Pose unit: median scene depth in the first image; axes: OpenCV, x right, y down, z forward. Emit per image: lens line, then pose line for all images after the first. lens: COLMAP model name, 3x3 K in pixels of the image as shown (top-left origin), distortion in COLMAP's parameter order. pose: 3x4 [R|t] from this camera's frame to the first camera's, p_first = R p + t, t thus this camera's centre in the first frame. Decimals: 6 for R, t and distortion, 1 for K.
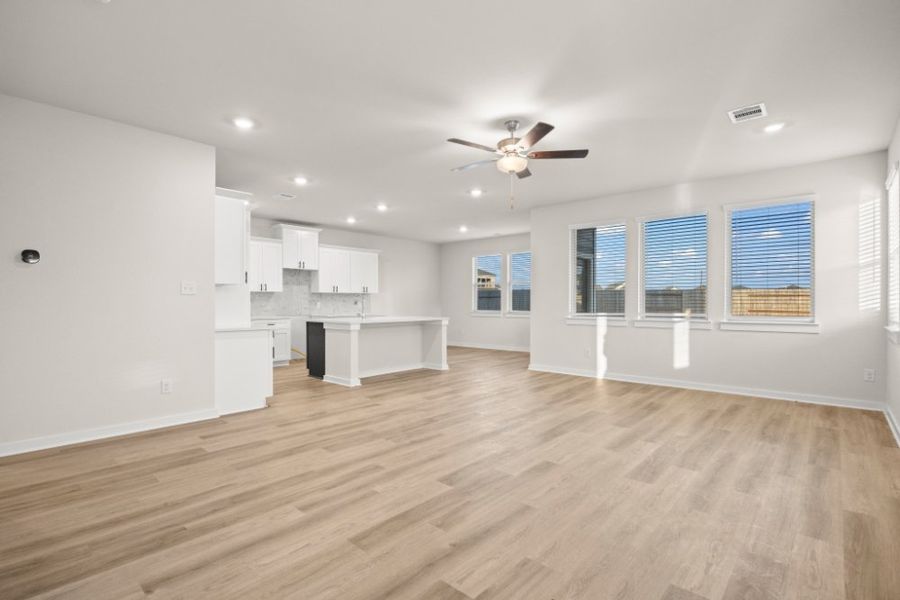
lens RADIAL K [[410.8, 0, 446.6], [0, 410.8, 306.3], [0, 0, 1]] dist [-0.002585, -0.000568]
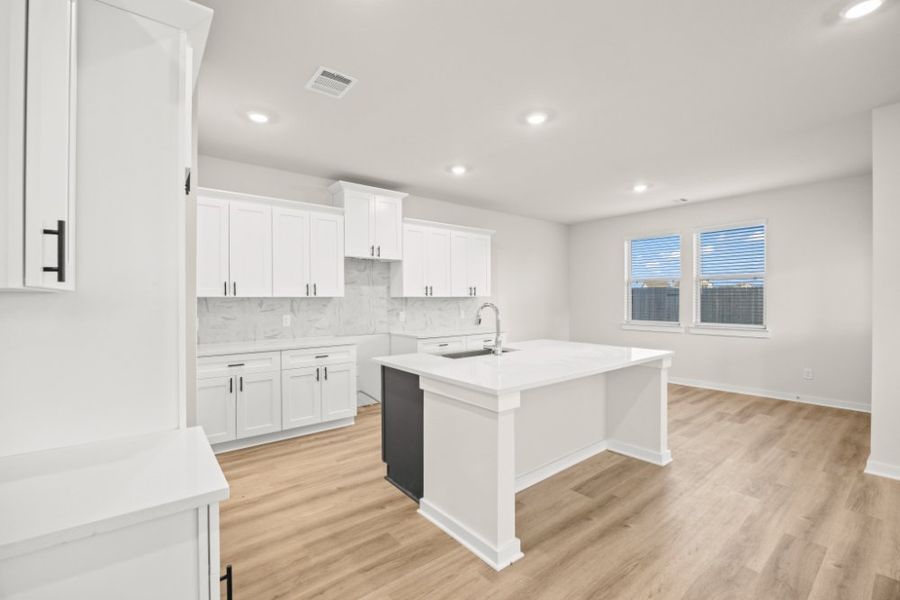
lens RADIAL K [[383.7, 0, 452.0], [0, 383.7, 302.5], [0, 0, 1]] dist [-0.019510, 0.000916]
pose [[0.987200, -0.001180, -0.159483, -0.151151], [0.000779, 0.999996, -0.002574, -0.024254], [0.159485, 0.002416, 0.987197, 0.457696]]
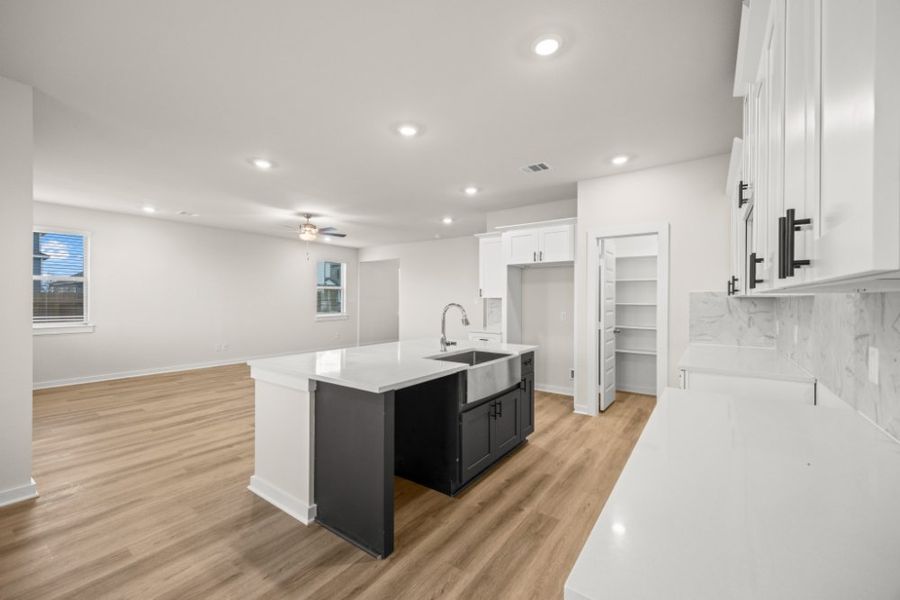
lens RADIAL K [[356.1, 0, 447.1], [0, 356.1, 297.4], [0, 0, 1]] dist [0.006645, -0.000226]
pose [[-0.996401, -0.002626, -0.084719, -0.139368], [-0.002432, 0.999994, -0.002394, -0.029944], [0.084725, -0.002179, -0.996402, 1.186055]]
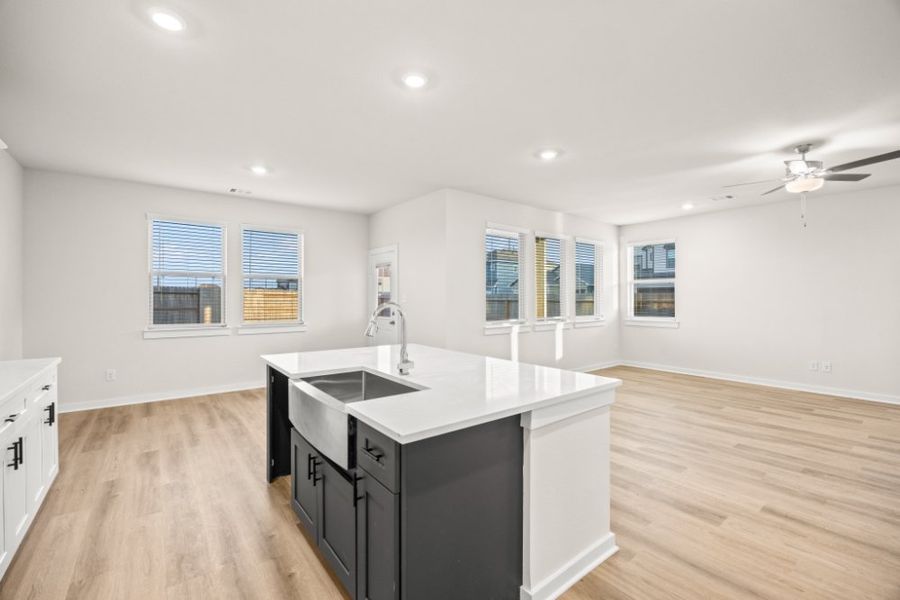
lens RADIAL K [[383.7, 0, 453.1], [0, 383.7, 295.8], [0, 0, 1]] dist [-0.019510, 0.000916]
pose [[0.183587, 0.006818, 0.982980, -0.417955], [0.008426, 0.999928, -0.008509, -0.026857], [-0.982967, 0.009845, 0.183516, 0.741712]]
